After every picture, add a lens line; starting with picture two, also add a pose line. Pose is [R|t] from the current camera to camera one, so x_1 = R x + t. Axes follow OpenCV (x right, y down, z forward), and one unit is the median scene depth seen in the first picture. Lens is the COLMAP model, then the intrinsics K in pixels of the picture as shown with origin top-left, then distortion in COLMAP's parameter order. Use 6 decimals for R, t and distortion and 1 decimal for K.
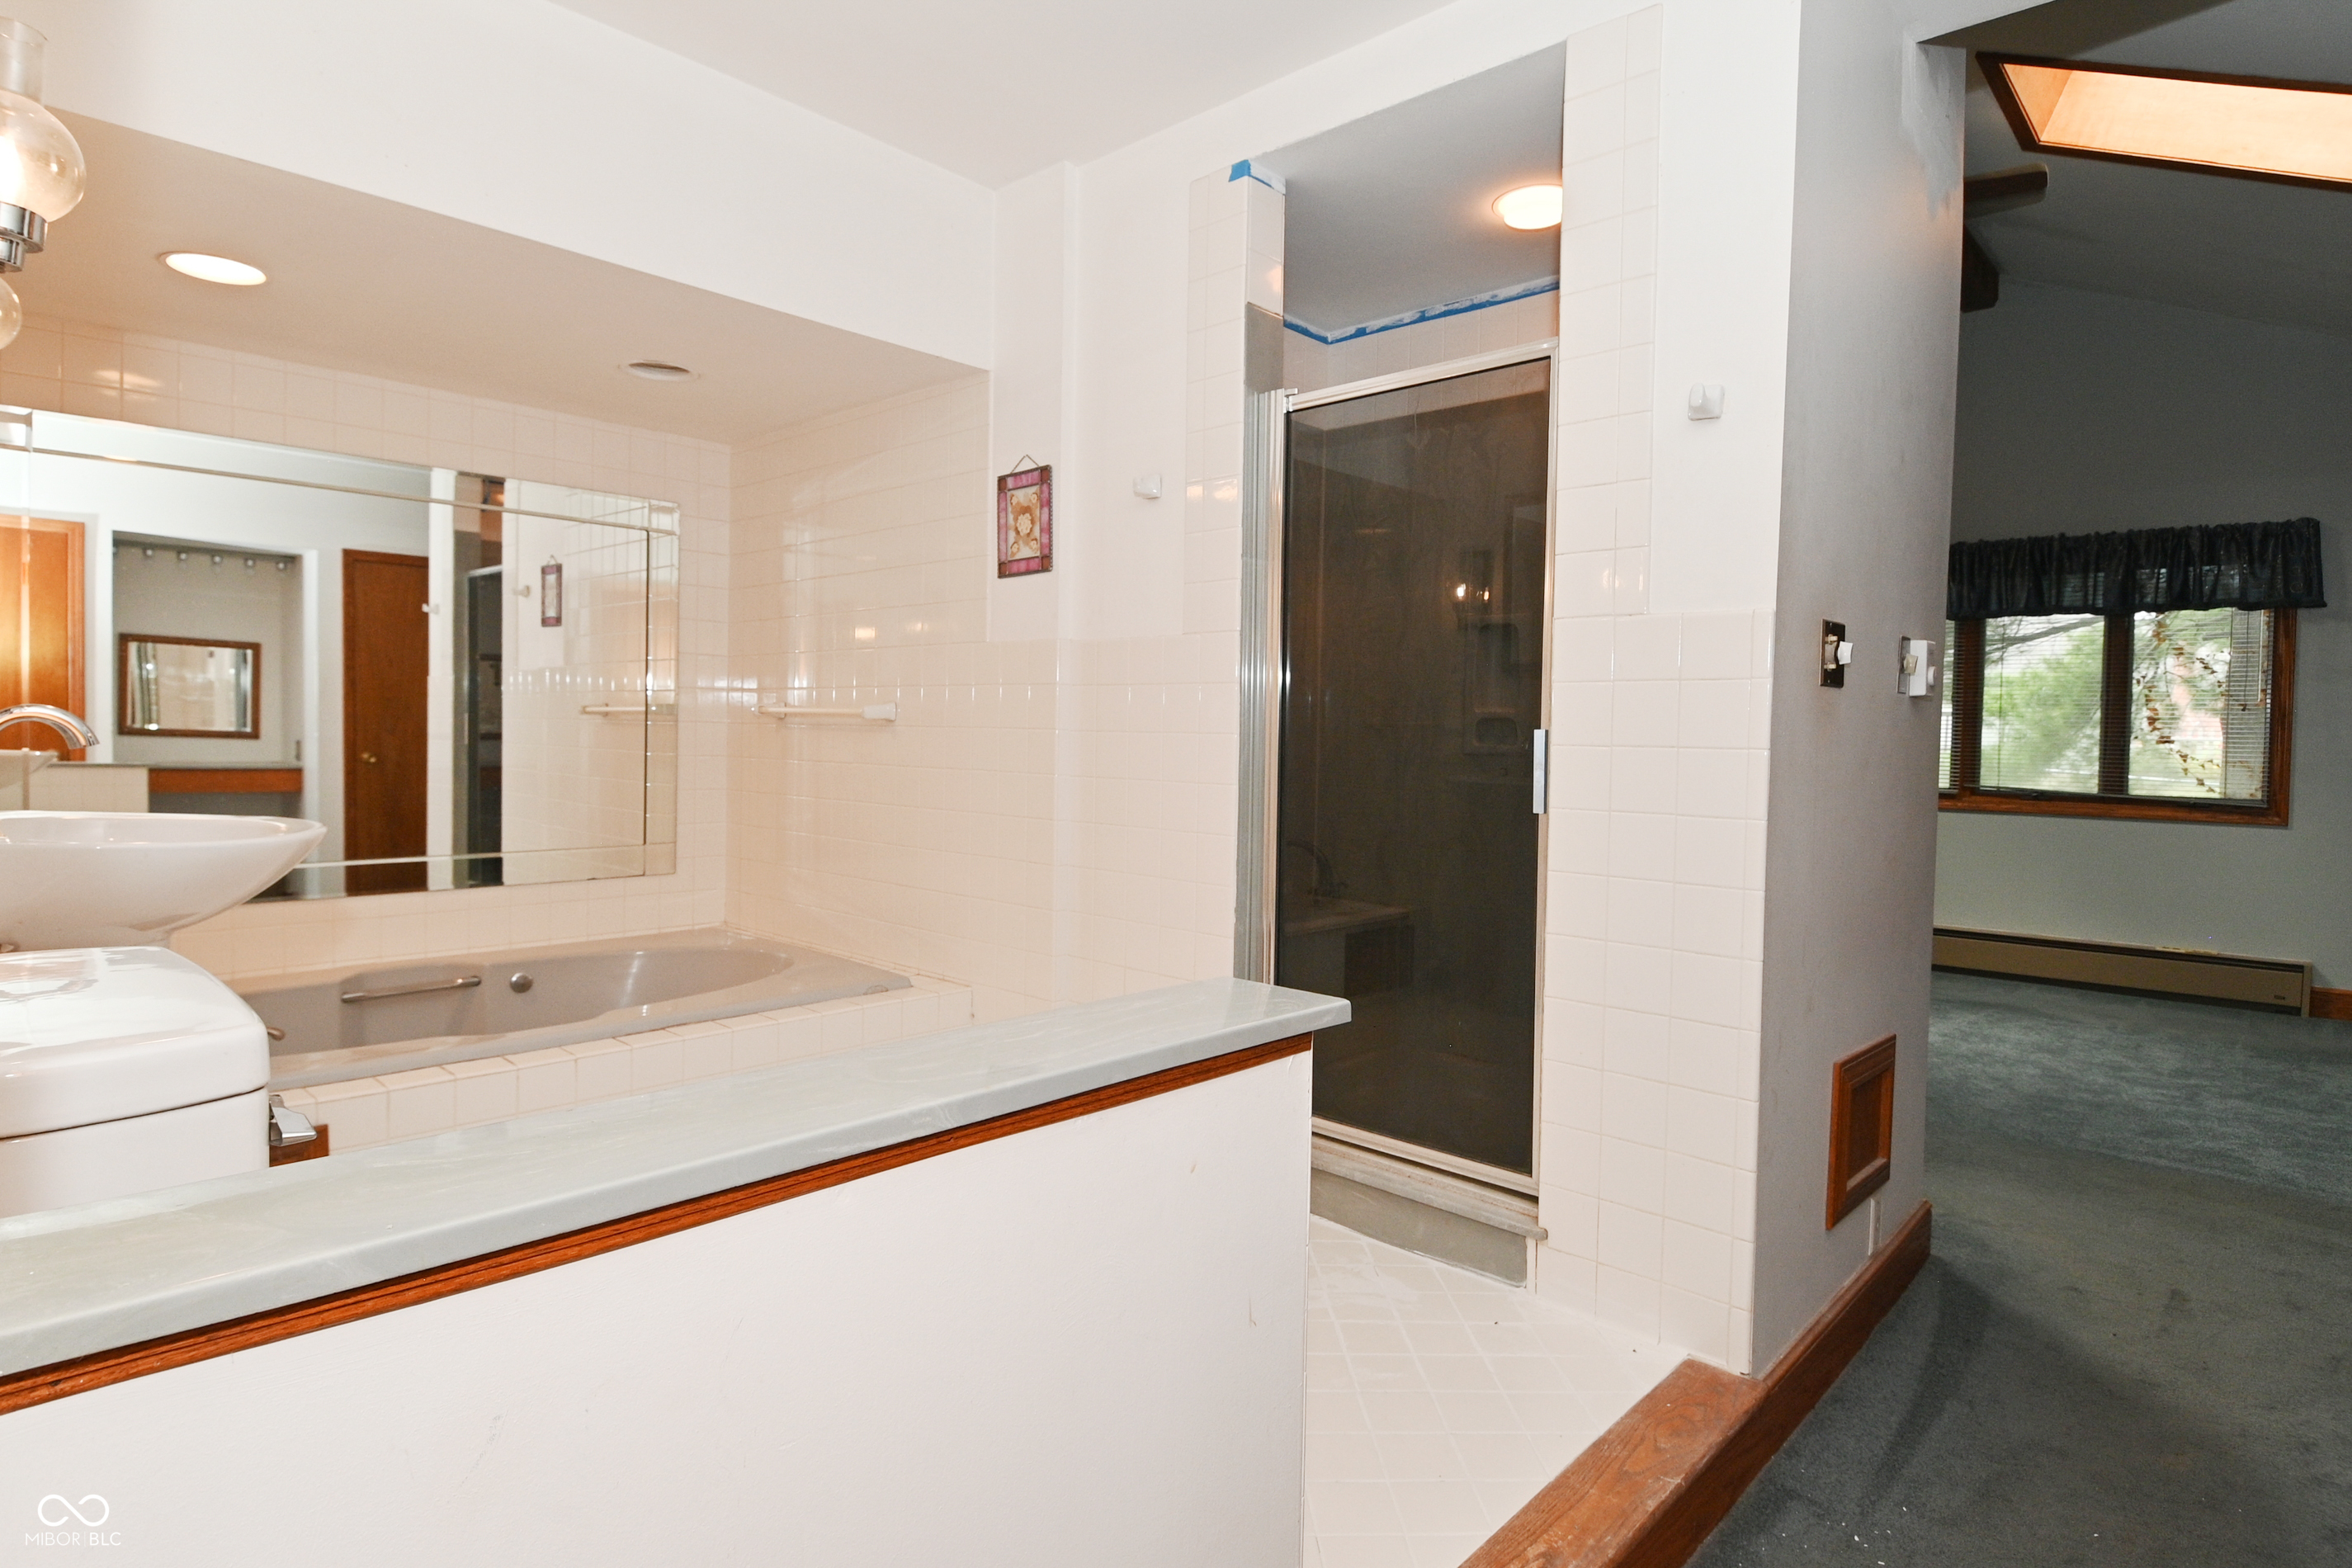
lens RADIAL K [[1227.5, 0, 1183.3], [0, 1227.5, 773.7], [0, 0, 1]] dist [-0.021144, 0.000871]
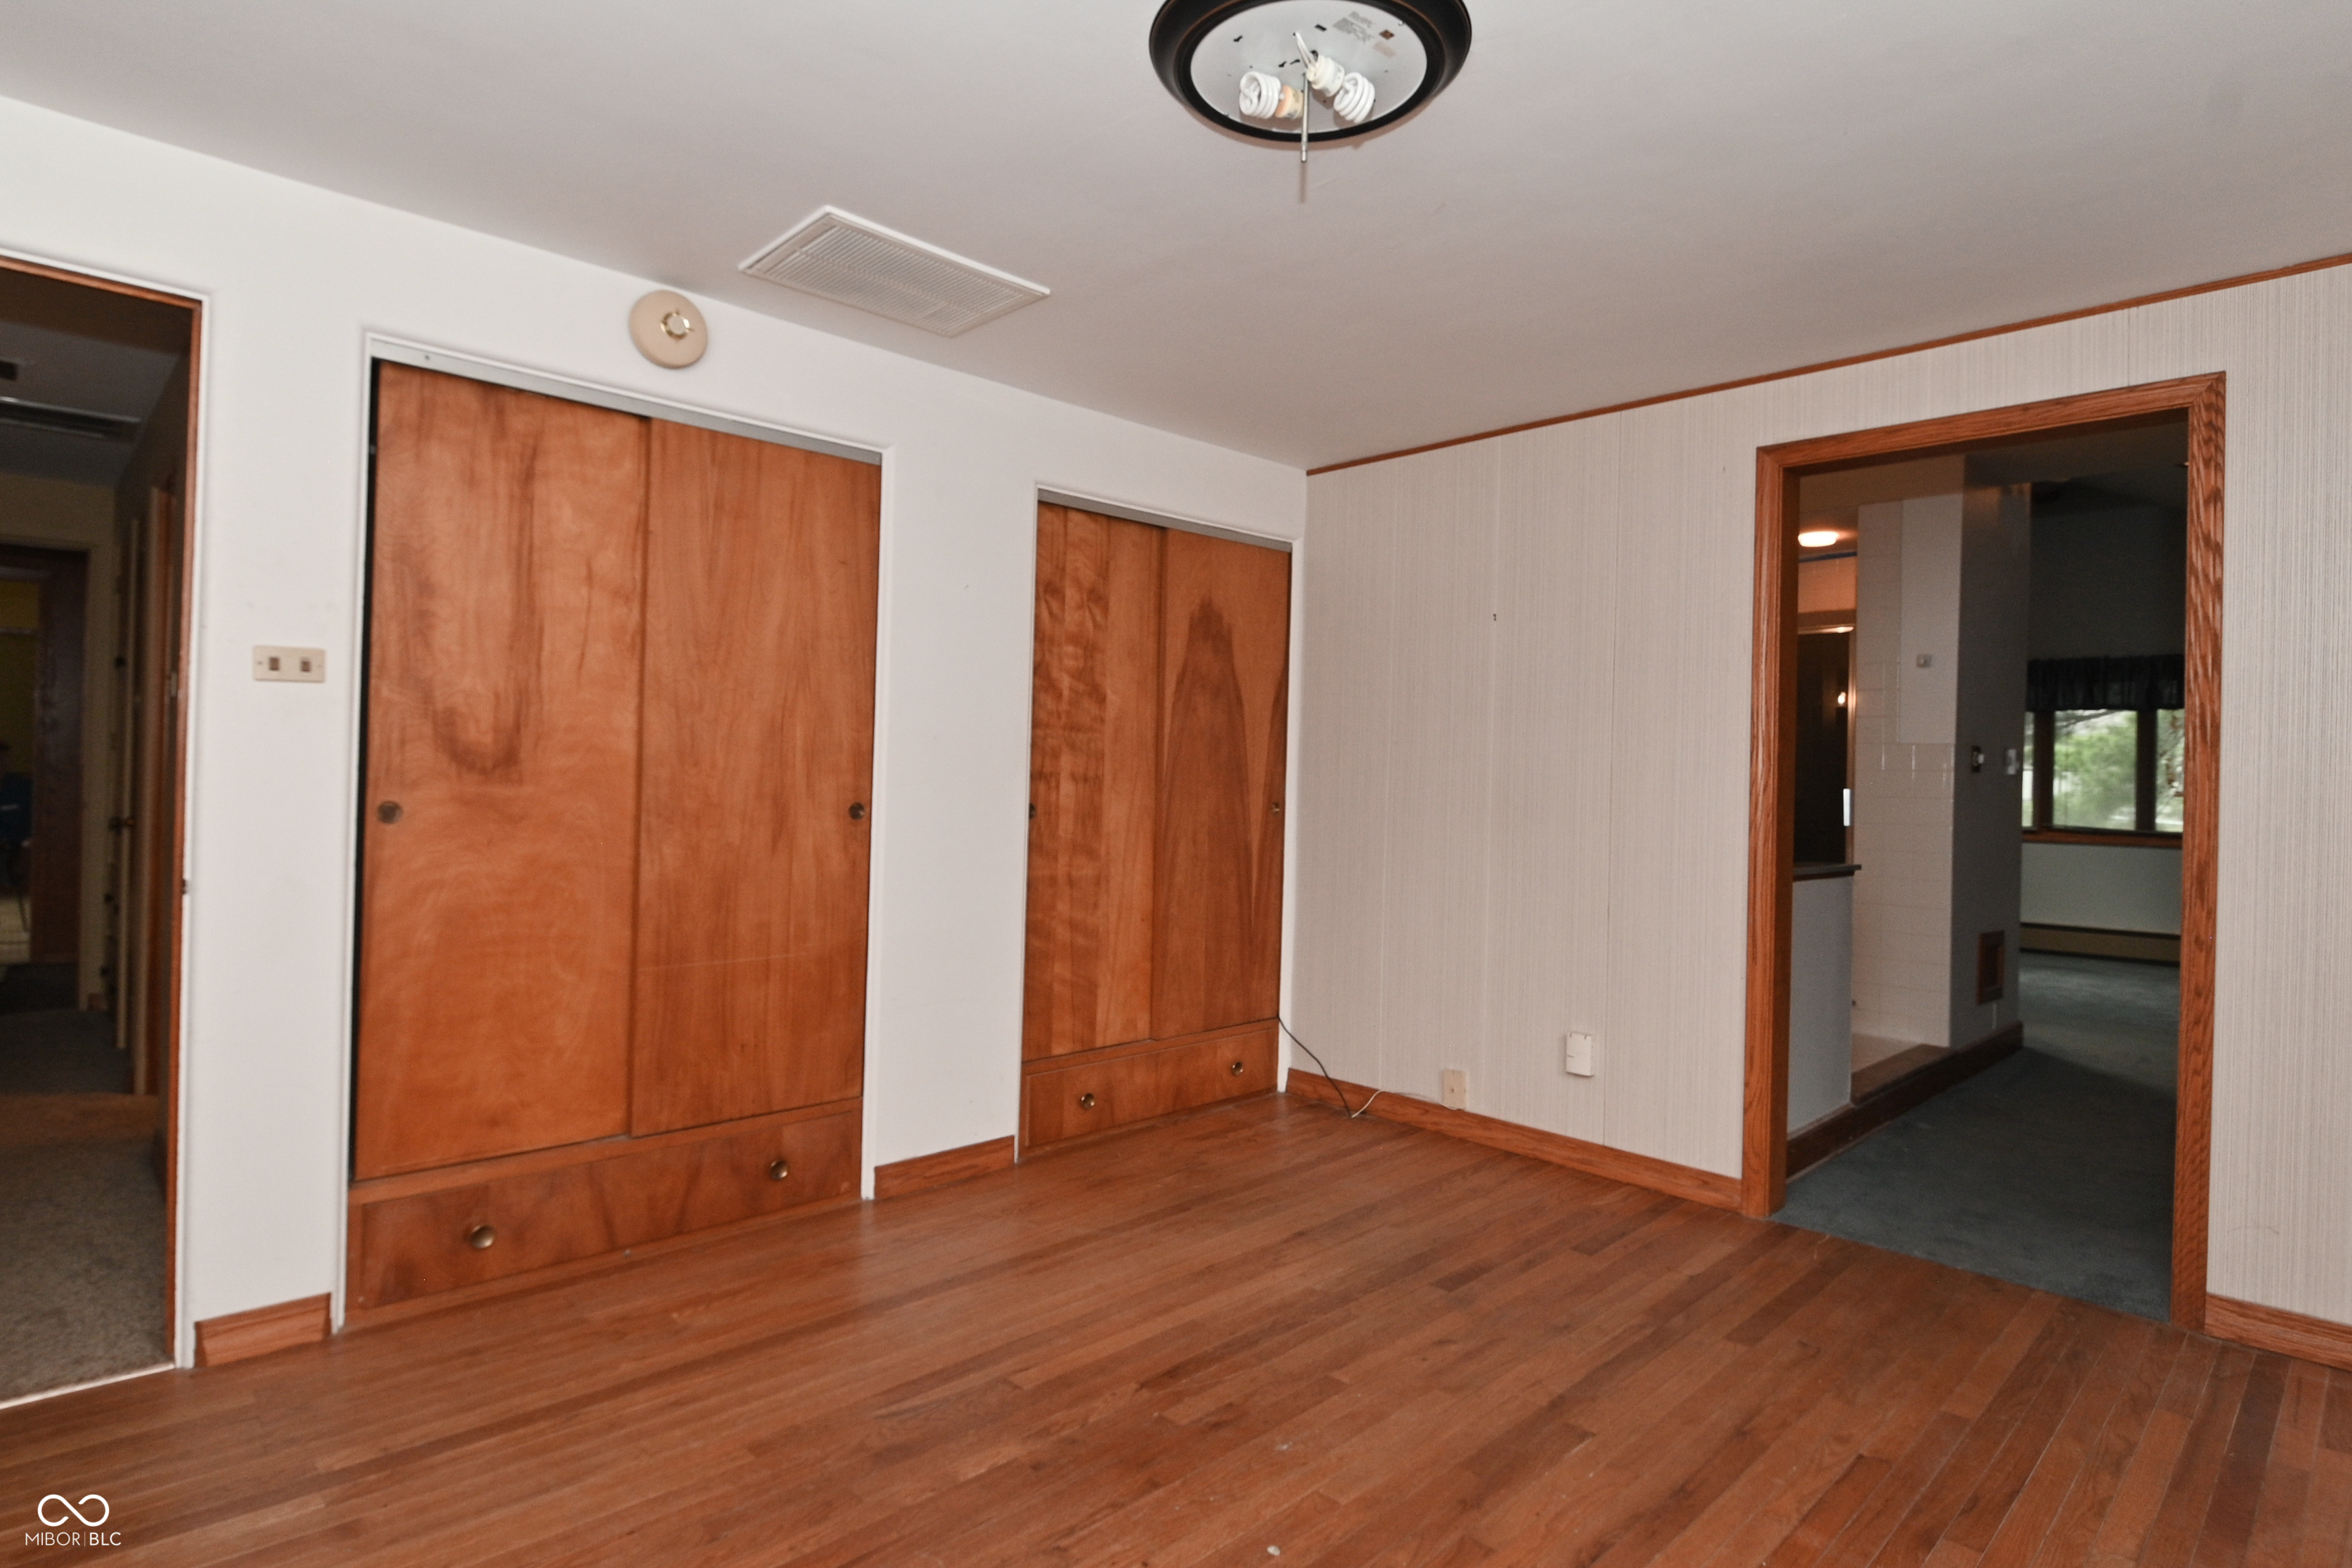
lens RADIAL K [[1227.5, 0, 1183.3], [0, 1227.5, 773.7], [0, 0, 1]] dist [-0.021144, 0.000871]
pose [[0.998736, 0.016114, -0.047607, -0.351733], [-0.017243, 0.999577, -0.023401, 0.002842], [0.047210, 0.024193, 0.998592, -0.562069]]
